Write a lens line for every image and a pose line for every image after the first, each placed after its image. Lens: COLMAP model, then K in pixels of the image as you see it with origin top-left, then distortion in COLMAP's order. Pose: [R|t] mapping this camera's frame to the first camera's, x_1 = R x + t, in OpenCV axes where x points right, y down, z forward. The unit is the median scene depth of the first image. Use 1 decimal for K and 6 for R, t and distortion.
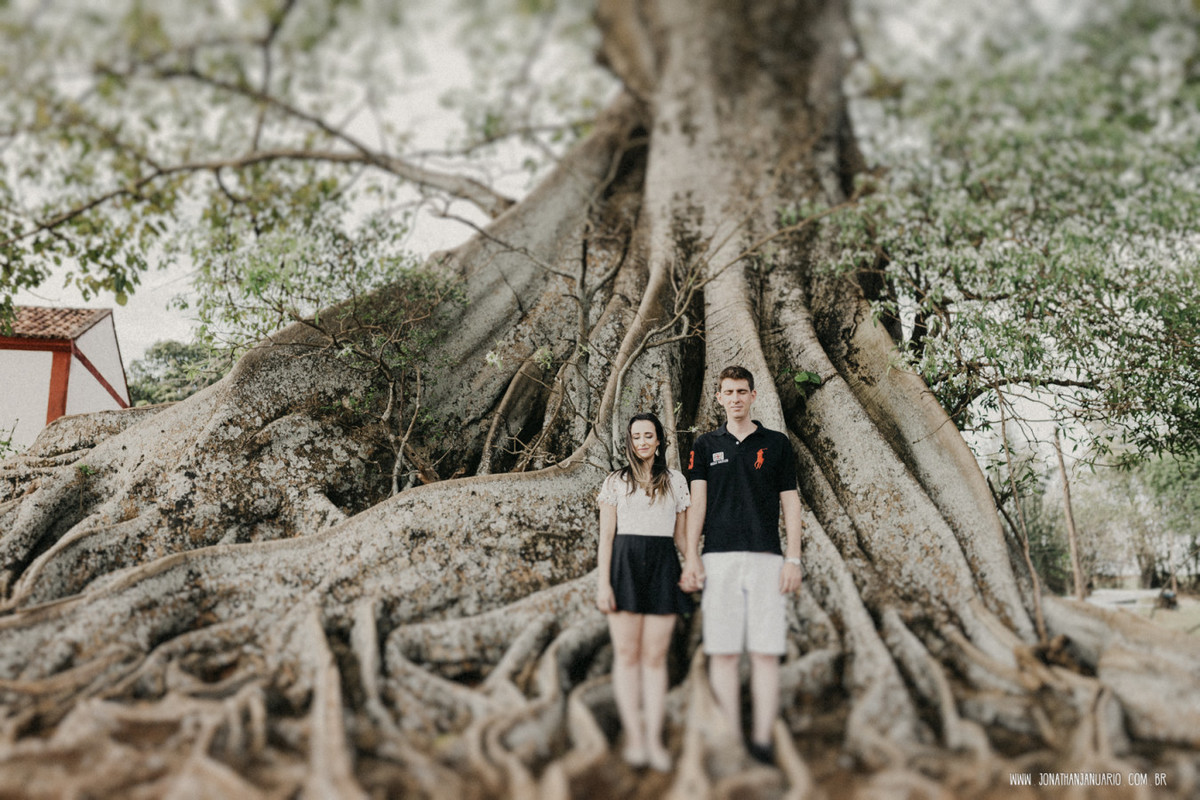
lens RADIAL K [[1180.4, 0, 570.4], [0, 1180.4, 382.9], [0, 0, 1]] dist [-0.029597, 0.039433]
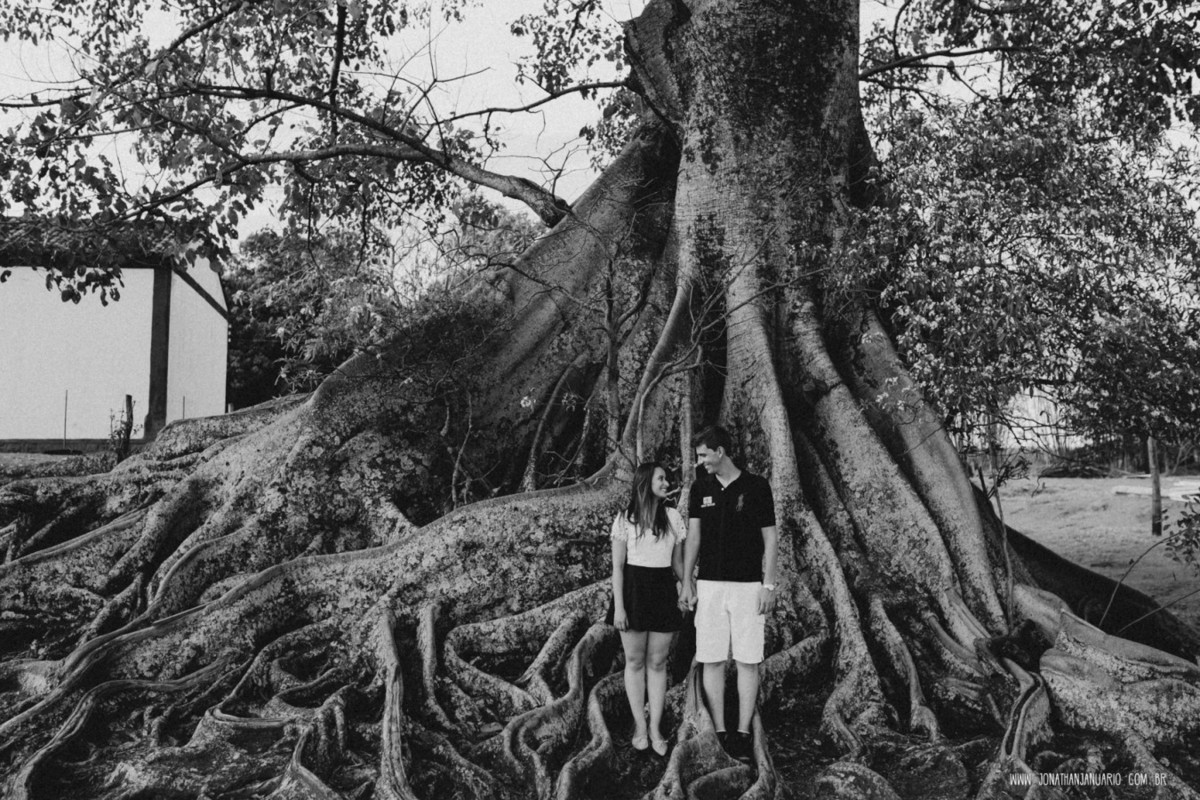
lens RADIAL K [[1180.4, 0, 570.4], [0, 1180.4, 382.9], [0, 0, 1]] dist [-0.029597, 0.039433]
pose [[0.996991, -0.011298, -0.076683, 0.063481], [0.019377, 0.994236, 0.105446, -0.152376], [0.075050, -0.106615, 0.991464, -0.158373]]
